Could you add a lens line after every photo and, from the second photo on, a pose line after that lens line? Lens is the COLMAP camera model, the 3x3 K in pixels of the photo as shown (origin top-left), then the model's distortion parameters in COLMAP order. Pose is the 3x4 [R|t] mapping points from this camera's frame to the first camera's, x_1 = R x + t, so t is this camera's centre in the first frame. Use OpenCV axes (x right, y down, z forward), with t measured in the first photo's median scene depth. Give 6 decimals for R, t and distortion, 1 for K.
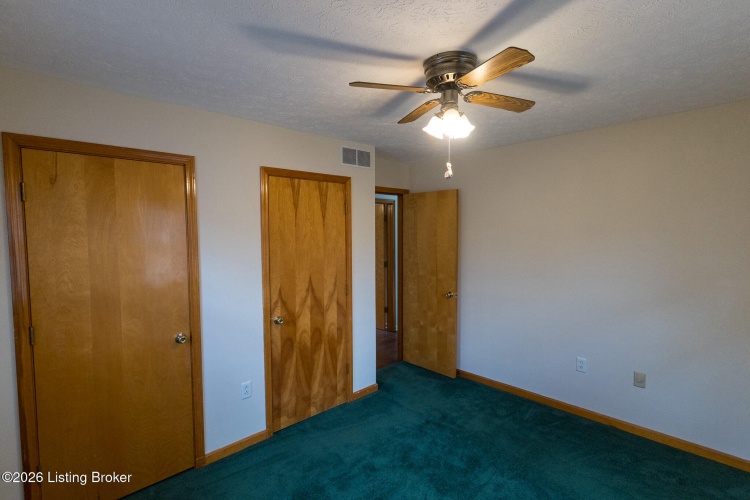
lens RADIAL K [[350.7, 0, 376.5], [0, 350.7, 247.5], [0, 0, 1]] dist [0.000618, 0.000115]
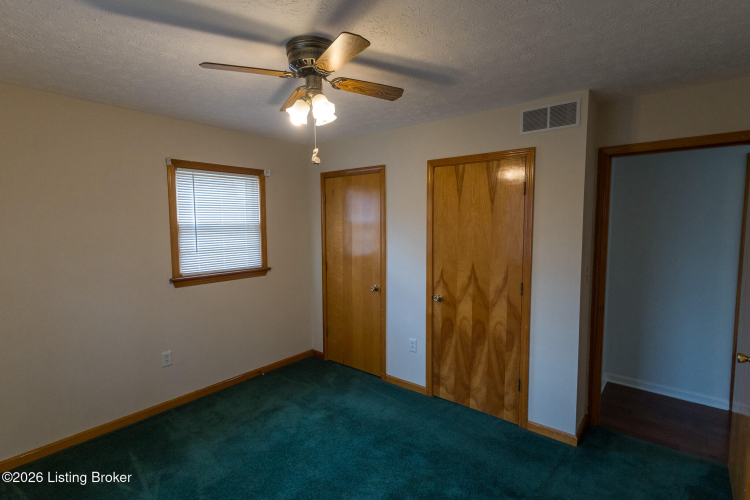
lens RADIAL K [[350.7, 0, 376.5], [0, 350.7, 247.5], [0, 0, 1]] dist [0.000618, 0.000115]
pose [[0.161449, 0.083871, -0.983311, 0.719857], [-0.042727, 0.996042, 0.077942, -0.027318], [0.985956, 0.029431, 0.164393, 0.591640]]
